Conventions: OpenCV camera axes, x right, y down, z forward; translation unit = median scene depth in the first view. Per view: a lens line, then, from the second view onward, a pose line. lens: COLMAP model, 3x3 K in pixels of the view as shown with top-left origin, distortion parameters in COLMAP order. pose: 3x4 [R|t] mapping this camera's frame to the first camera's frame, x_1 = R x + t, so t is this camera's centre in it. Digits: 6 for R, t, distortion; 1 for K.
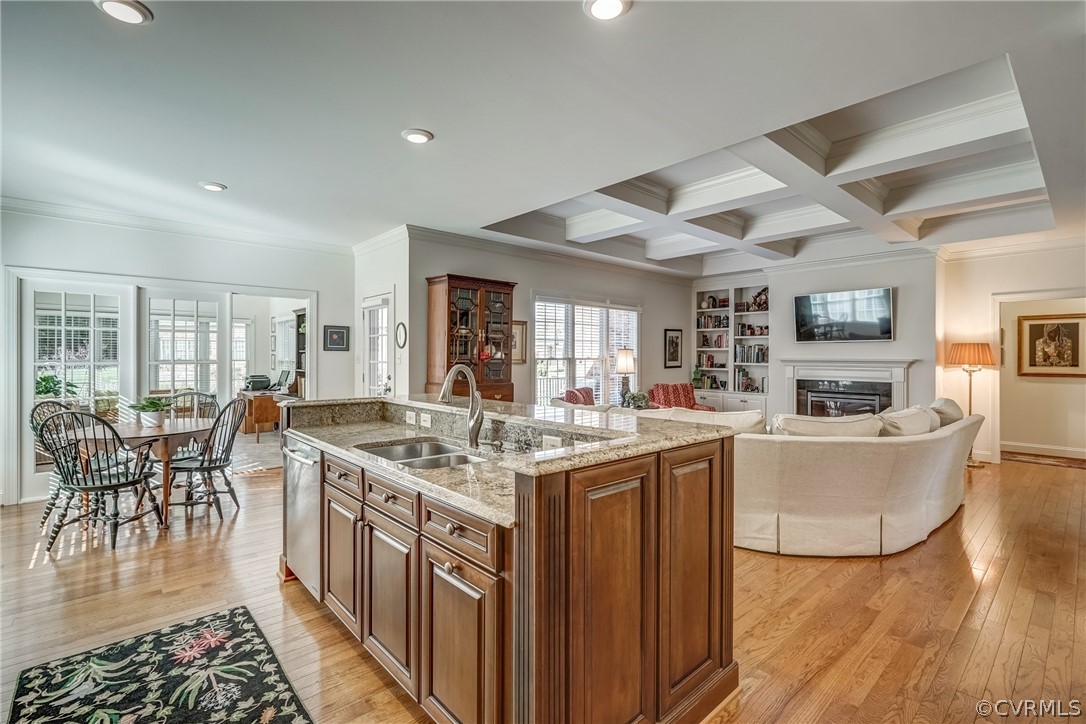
lens RADIAL K [[489.6, 0, 543.8], [0, 489.6, 358.1], [0, 0, 1]] dist [0.000540, 0.000259]
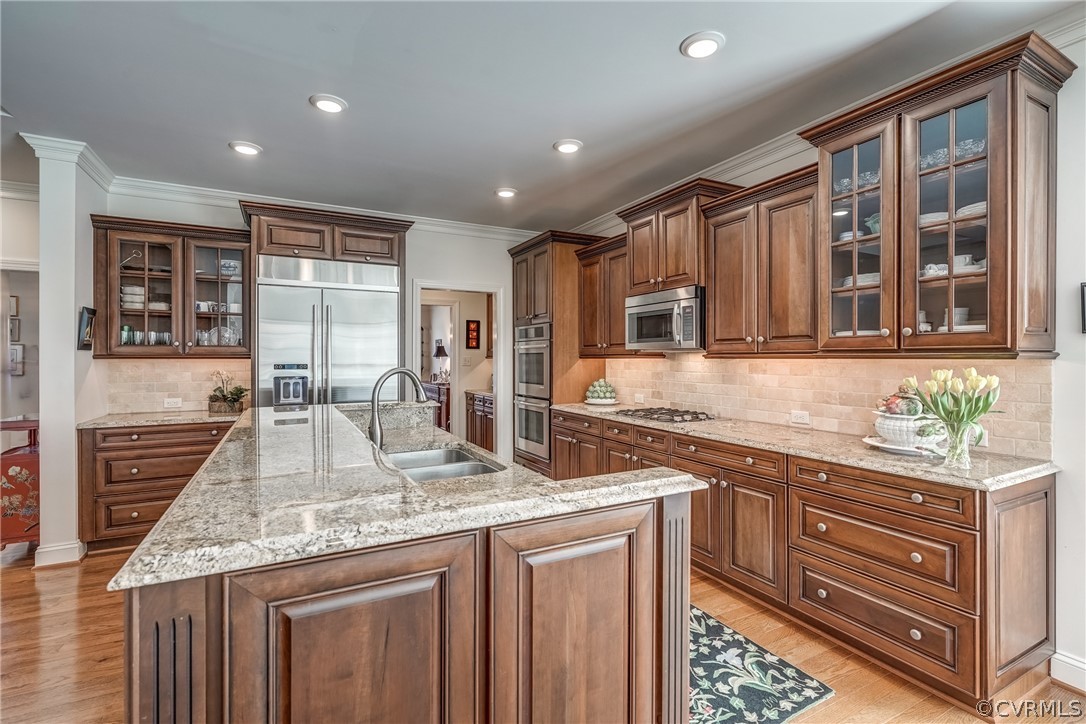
lens RADIAL K [[489.6, 0, 543.8], [0, 489.6, 358.1], [0, 0, 1]] dist [0.000540, 0.000259]
pose [[-0.968884, -0.002159, 0.247505, -0.747649], [-0.001318, 0.999993, 0.003561, -0.010773], [-0.247511, 0.003124, -0.968880, 2.043062]]
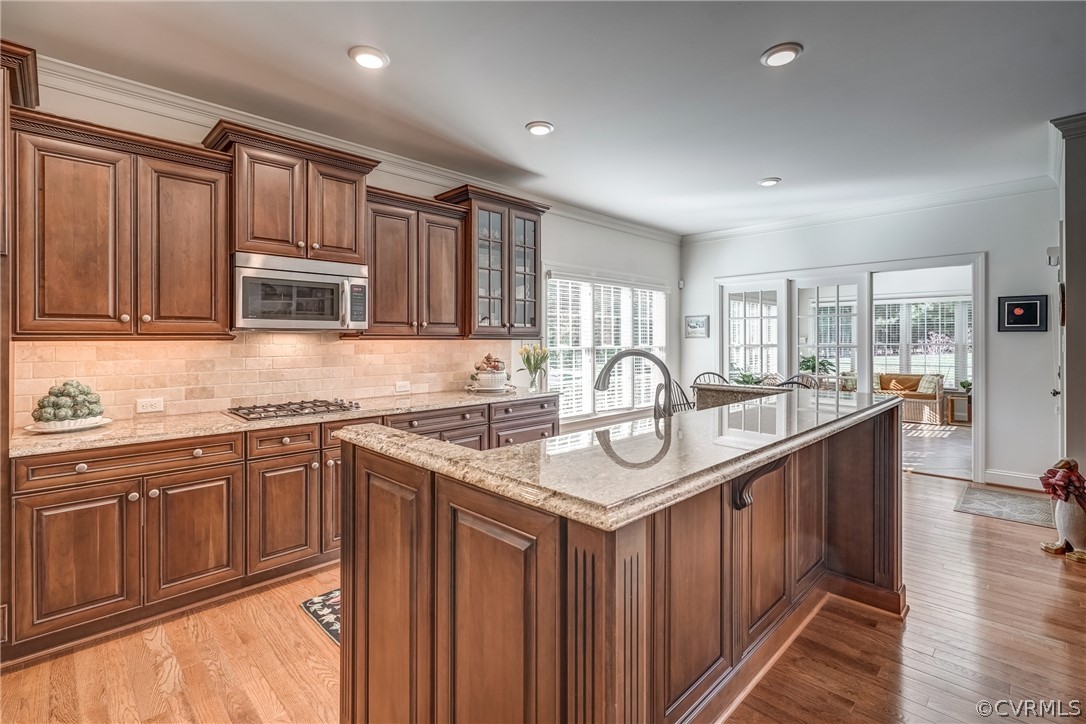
lens RADIAL K [[497.8, 0, 541.8], [0, 497.8, 340.3], [0, 0, 1]] dist [0.000255, 0.000073]
pose [[0.039569, -0.000272, -0.999217, 0.767090], [-0.001679, 0.999999, -0.000338, -0.004040], [0.999215, 0.001691, 0.039568, 0.877762]]
